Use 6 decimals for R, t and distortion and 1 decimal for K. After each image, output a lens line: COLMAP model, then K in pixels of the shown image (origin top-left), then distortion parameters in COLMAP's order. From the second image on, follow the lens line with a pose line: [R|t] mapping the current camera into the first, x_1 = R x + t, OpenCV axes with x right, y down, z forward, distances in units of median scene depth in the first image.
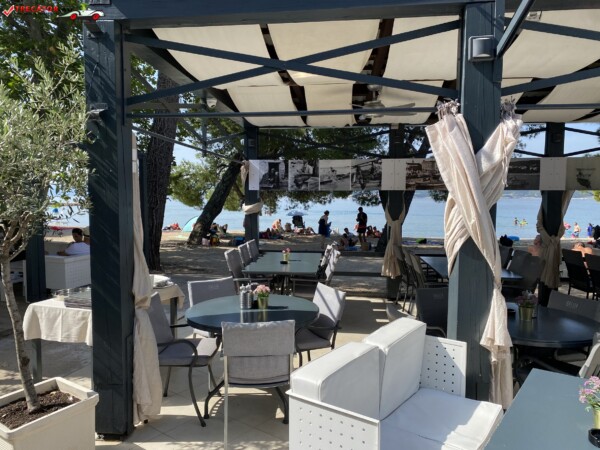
lens RADIAL K [[446.8, 0, 300.0], [0, 446.8, 225.0], [0, 0, 1]] dist [0.001136, -0.001286]
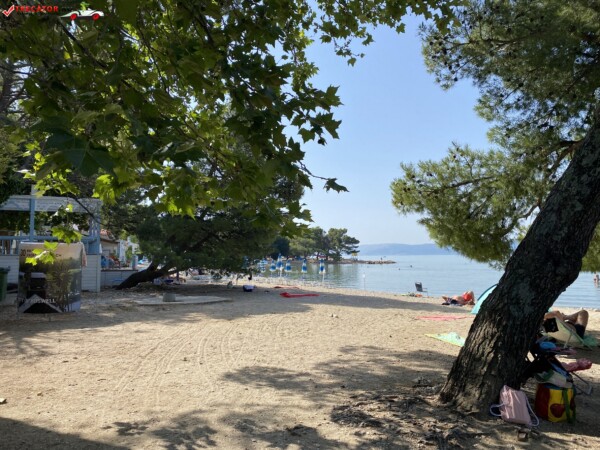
lens RADIAL K [[446.8, 0, 300.0], [0, 446.8, 225.0], [0, 0, 1]] dist [0.001136, -0.001286]
pose [[0.781603, -0.060842, -0.620802, -0.121510], [-0.021927, 0.991937, -0.124821, -0.020391], [0.623391, 0.111173, 0.773967, 0.602215]]
